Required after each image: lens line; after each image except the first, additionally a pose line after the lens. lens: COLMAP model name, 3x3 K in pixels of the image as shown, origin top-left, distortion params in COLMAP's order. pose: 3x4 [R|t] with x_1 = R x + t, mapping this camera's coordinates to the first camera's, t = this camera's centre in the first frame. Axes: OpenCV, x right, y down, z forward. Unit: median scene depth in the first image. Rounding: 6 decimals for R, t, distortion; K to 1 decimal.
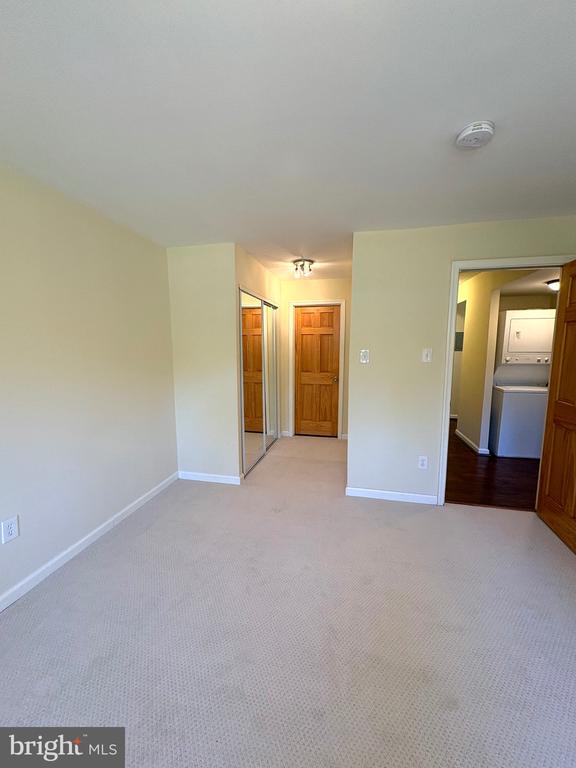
lens RADIAL K [[304.8, 0, 289.0], [0, 304.8, 384.2], [0, 0, 1]] dist [-0.001175, -0.000101]
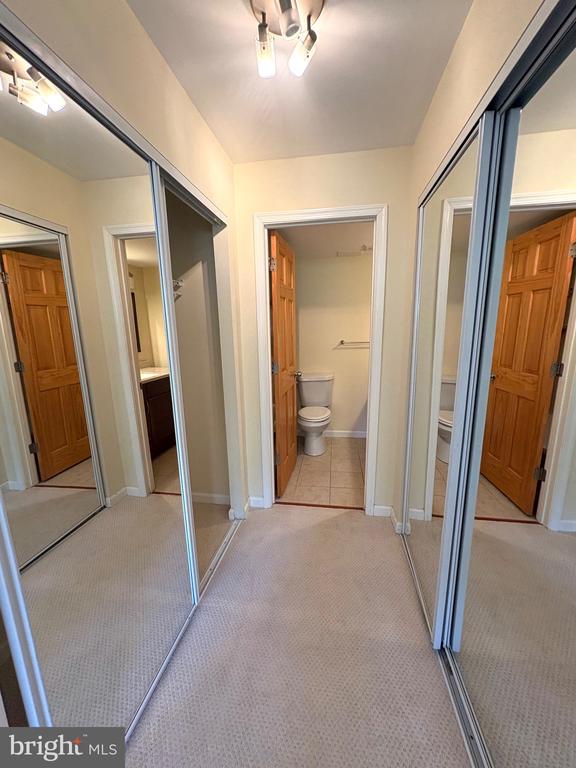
lens RADIAL K [[304.8, 0, 289.0], [0, 304.8, 384.2], [0, 0, 1]] dist [-0.001175, -0.000101]
pose [[0.997745, -0.028943, 0.060552, 0.024735], [0.024698, 0.997261, 0.069723, -0.086389], [-0.062404, -0.068070, 0.995727, 0.779960]]
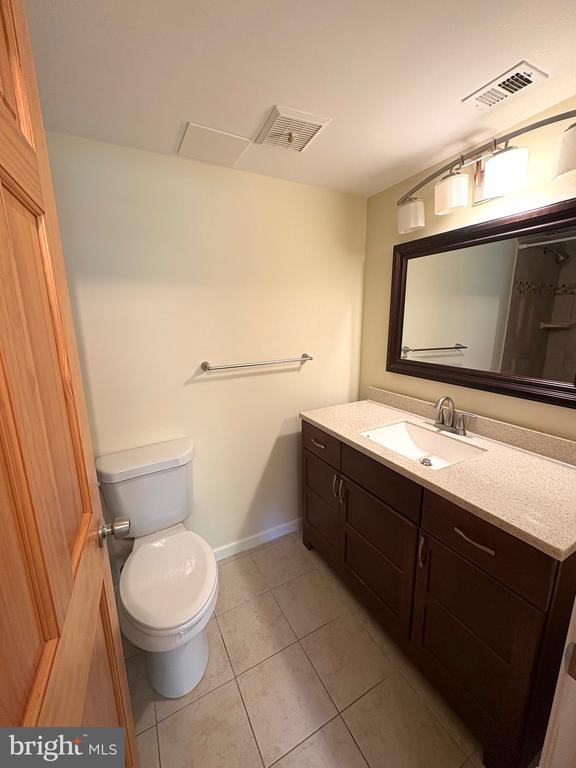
lens RADIAL K [[304.8, 0, 289.0], [0, 304.8, 384.2], [0, 0, 1]] dist [-0.001175, -0.000101]
pose [[0.752677, -0.148136, 0.641508, 0.071609], [0.091208, 0.988425, 0.121231, -0.171850], [-0.652041, -0.032737, 0.757476, 1.401304]]
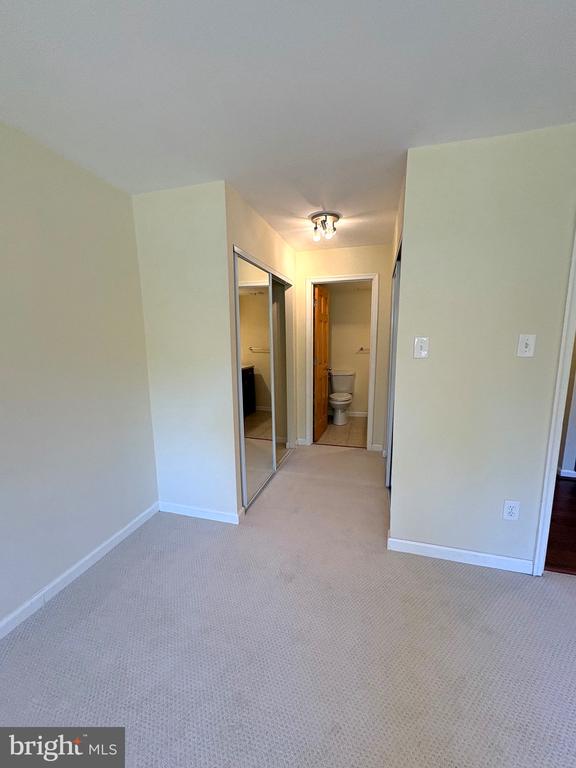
lens RADIAL K [[310.3, 0, 288.0], [0, 310.3, 384.0], [0, 0, 1]] dist [0.000296, -0.000060]
pose [[0.998273, -0.000427, -0.058737, 0.001913], [0.002266, 0.999509, 0.031245, -0.028325], [0.058695, -0.031325, 0.997784, 0.261166]]
